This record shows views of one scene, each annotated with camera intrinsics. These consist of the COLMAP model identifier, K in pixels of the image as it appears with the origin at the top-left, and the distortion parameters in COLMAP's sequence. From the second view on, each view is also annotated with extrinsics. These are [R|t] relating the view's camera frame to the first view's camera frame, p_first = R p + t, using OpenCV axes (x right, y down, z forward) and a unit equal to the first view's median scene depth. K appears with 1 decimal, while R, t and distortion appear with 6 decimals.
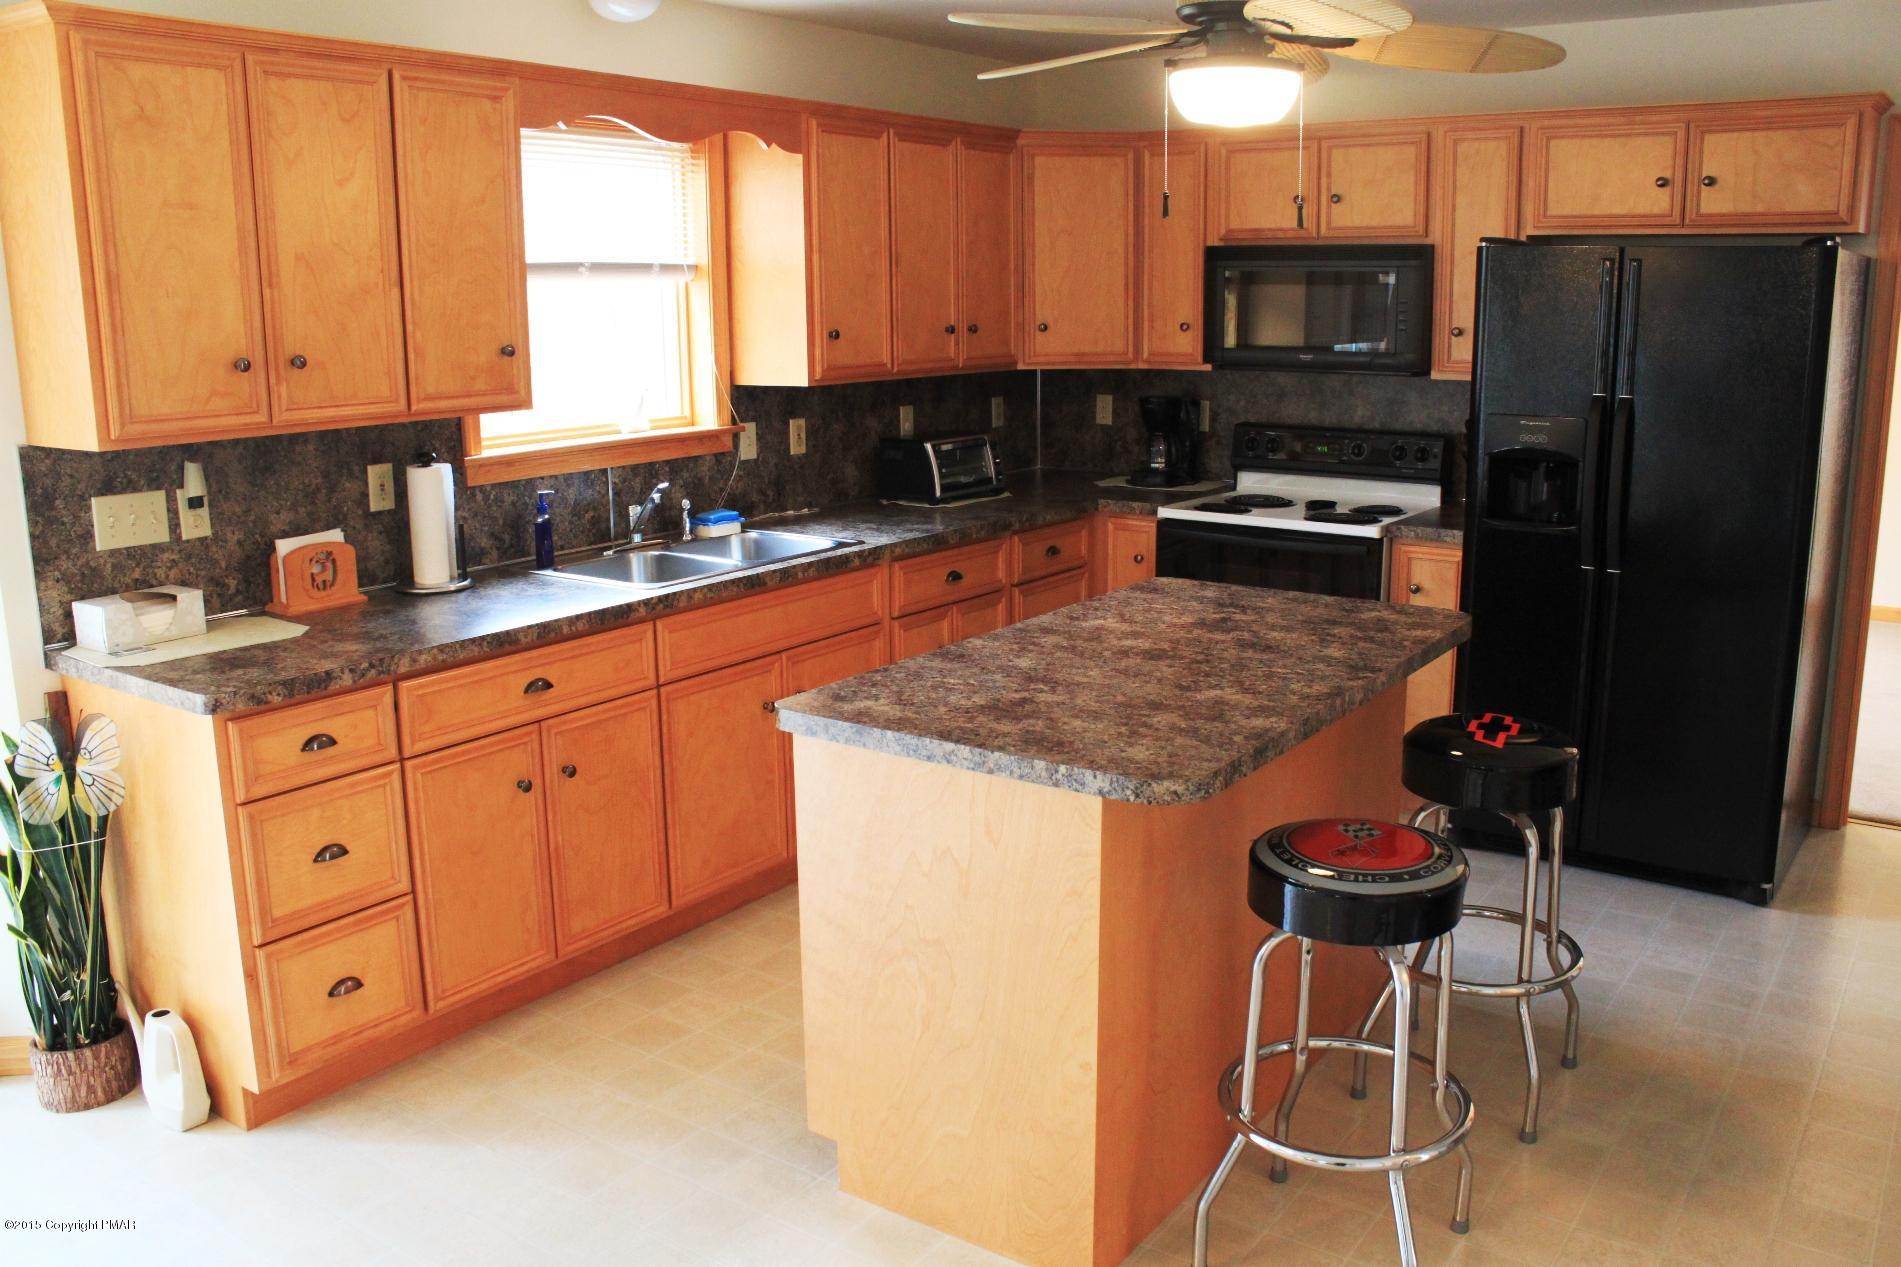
lens RADIAL K [[1571.5, 0, 960.6], [0, 1571.5, 615.1], [0, 0, 1]] dist [-0.172427, 0.163148]
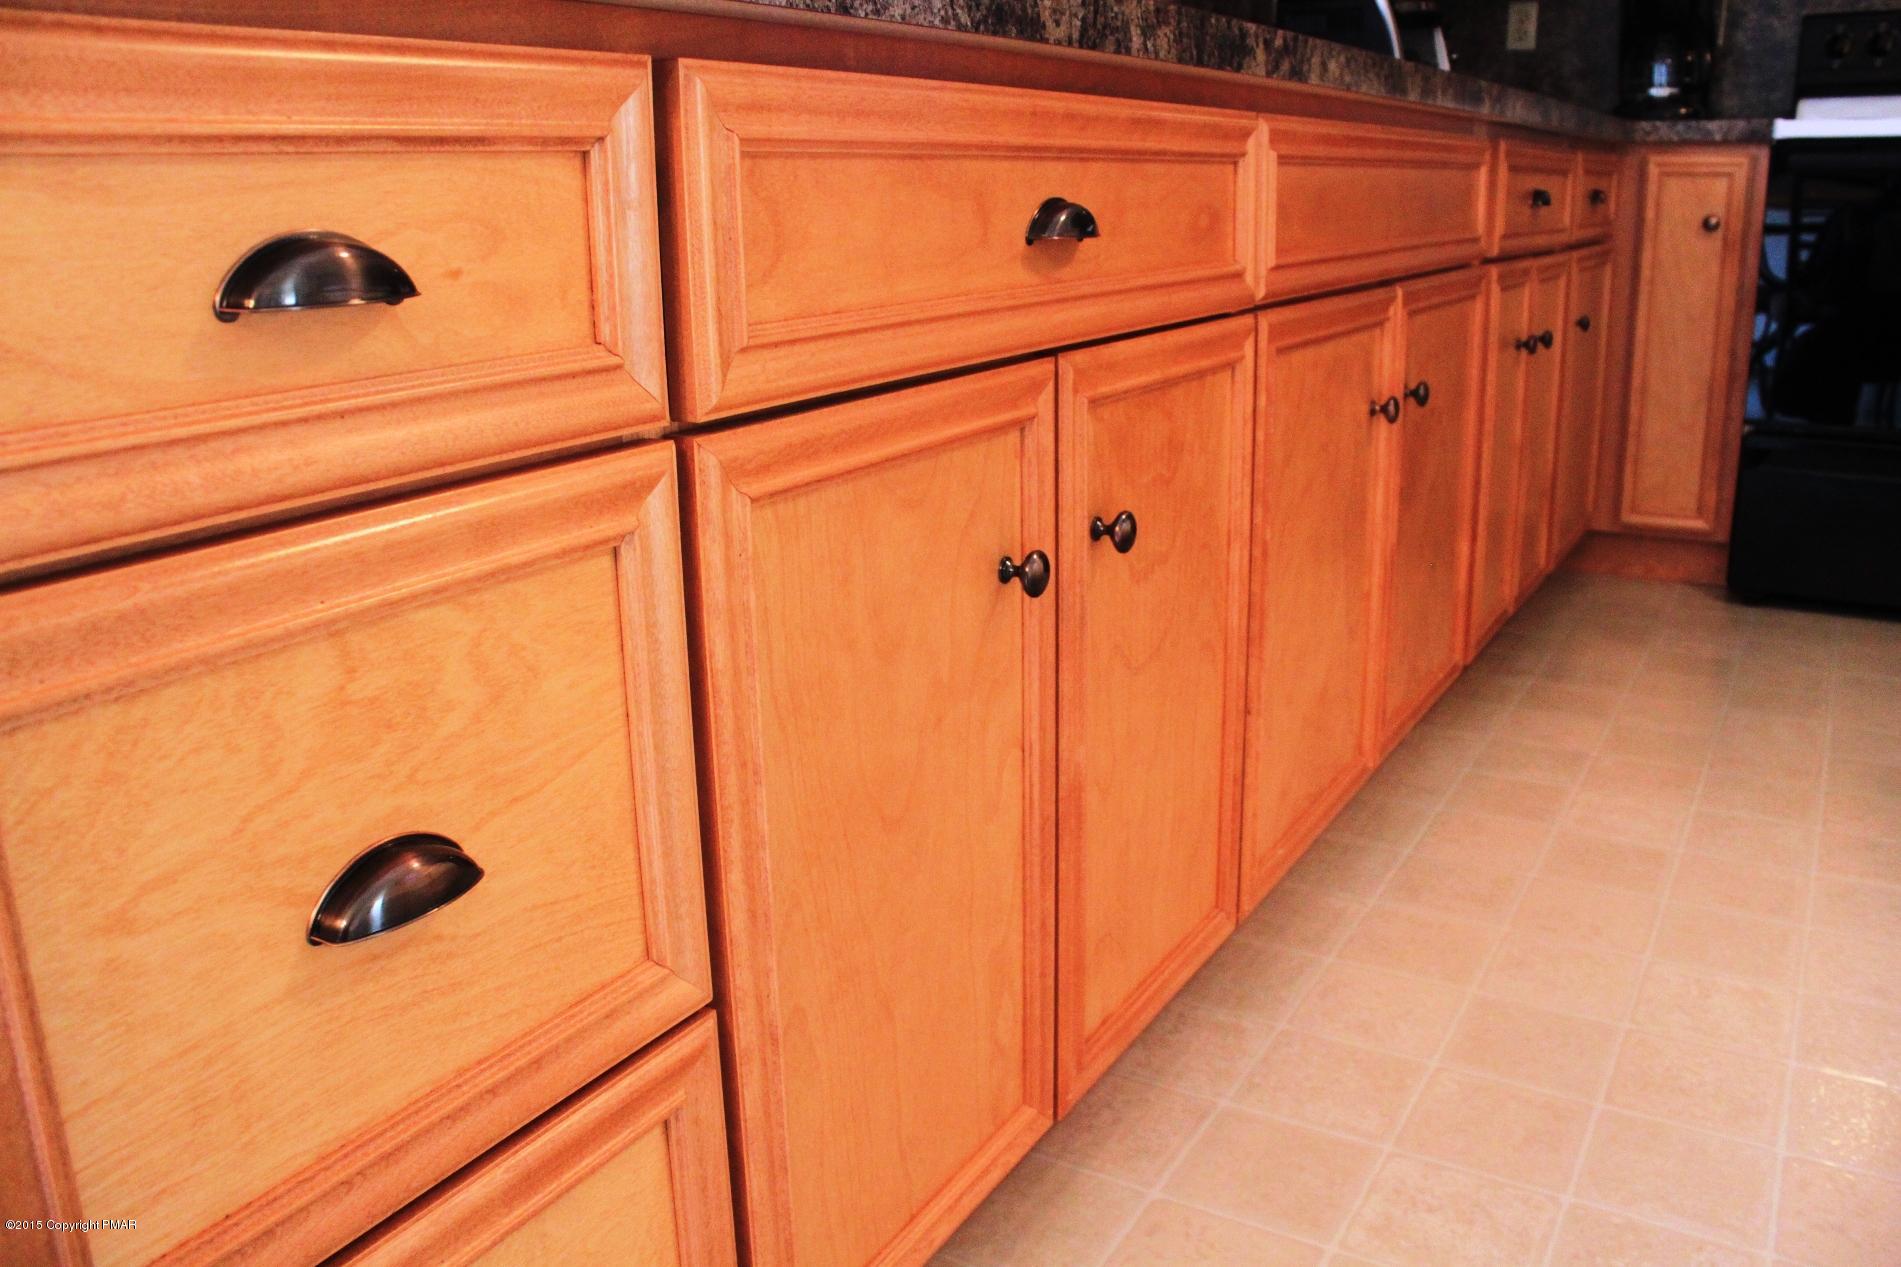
lens RADIAL K [[1571.5, 0, 960.6], [0, 1571.5, 615.1], [0, 0, 1]] dist [-0.172427, 0.163148]
pose [[0.996990, -0.029793, 0.071583, -0.261199], [0.025088, 0.997521, 0.065751, 0.081885], [-0.073364, -0.063758, 0.995265, 0.593876]]
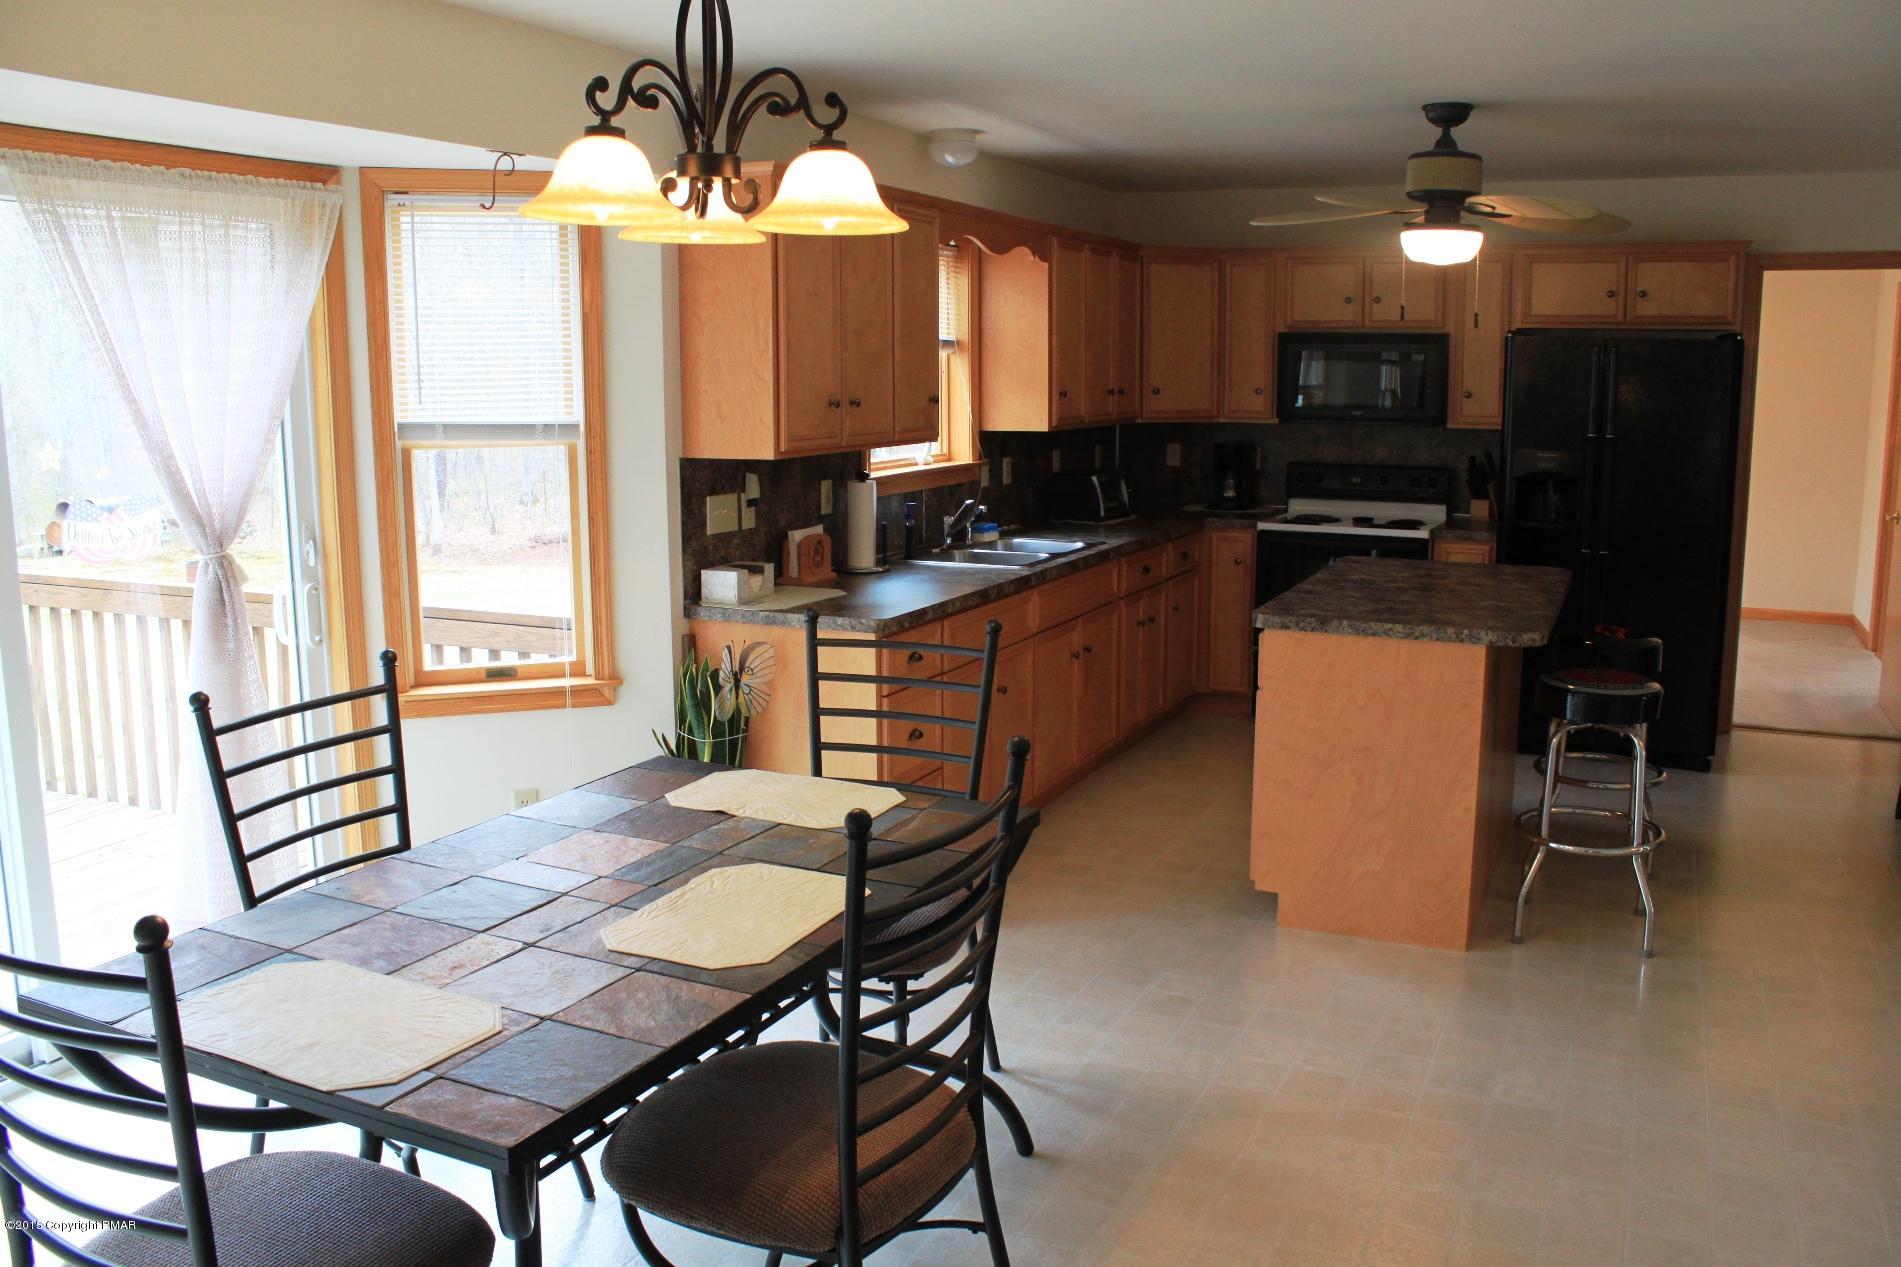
lens RADIAL K [[1571.5, 0, 960.6], [0, 1571.5, 615.1], [0, 0, 1]] dist [-0.172427, 0.163148]
pose [[0.983151, -0.022226, 0.181437, -0.472614], [0.030674, 0.998565, -0.043891, 0.080104], [-0.180201, 0.048717, 0.982423, -0.361463]]
